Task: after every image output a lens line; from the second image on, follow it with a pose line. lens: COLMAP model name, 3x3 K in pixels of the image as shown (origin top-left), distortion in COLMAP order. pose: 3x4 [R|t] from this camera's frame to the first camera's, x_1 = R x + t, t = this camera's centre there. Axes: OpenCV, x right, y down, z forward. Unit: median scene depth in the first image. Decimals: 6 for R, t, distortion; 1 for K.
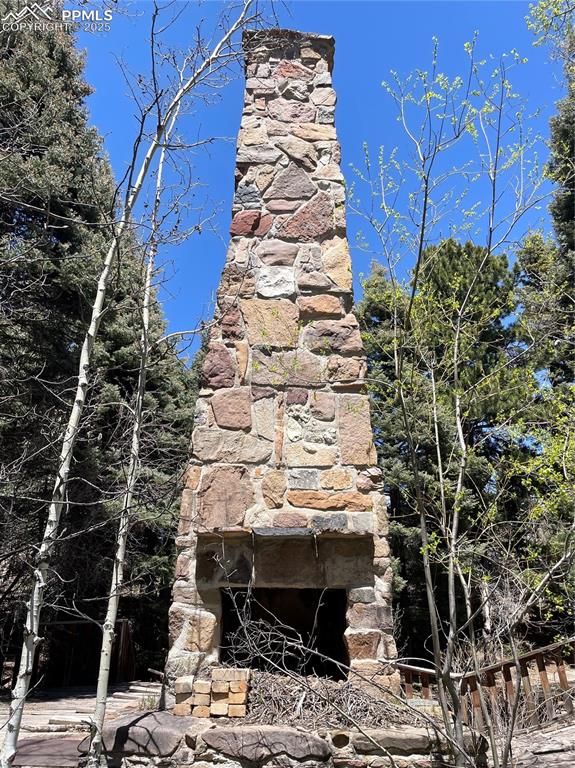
lens RADIAL K [[569.8, 0, 286.1], [0, 569.8, 374.3], [0, 0, 1]] dist [0.098579, -0.131482]
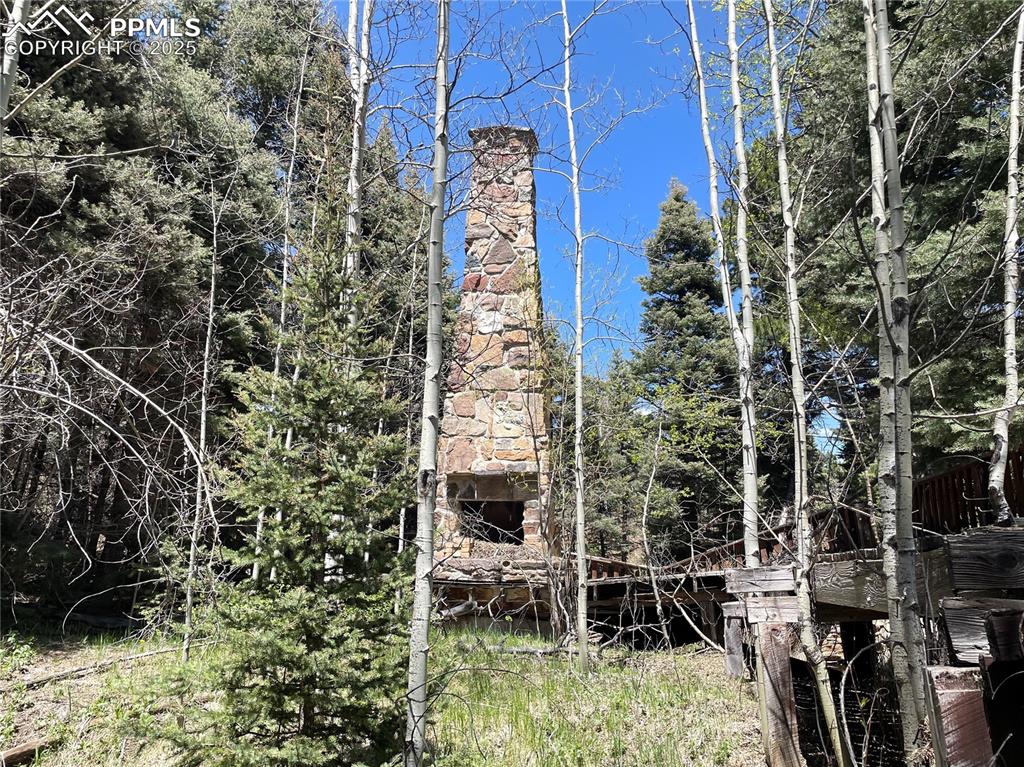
lens RADIAL K [[759.7, 0, 515.6], [0, 759.7, 382.4], [0, 0, 1]] dist [0.098579, -0.131482]
pose [[0.983614, -0.032603, -0.177316, 0.453747], [0.060828, 0.985857, 0.156162, -0.345348], [0.169716, -0.164388, 0.971686, -1.167991]]
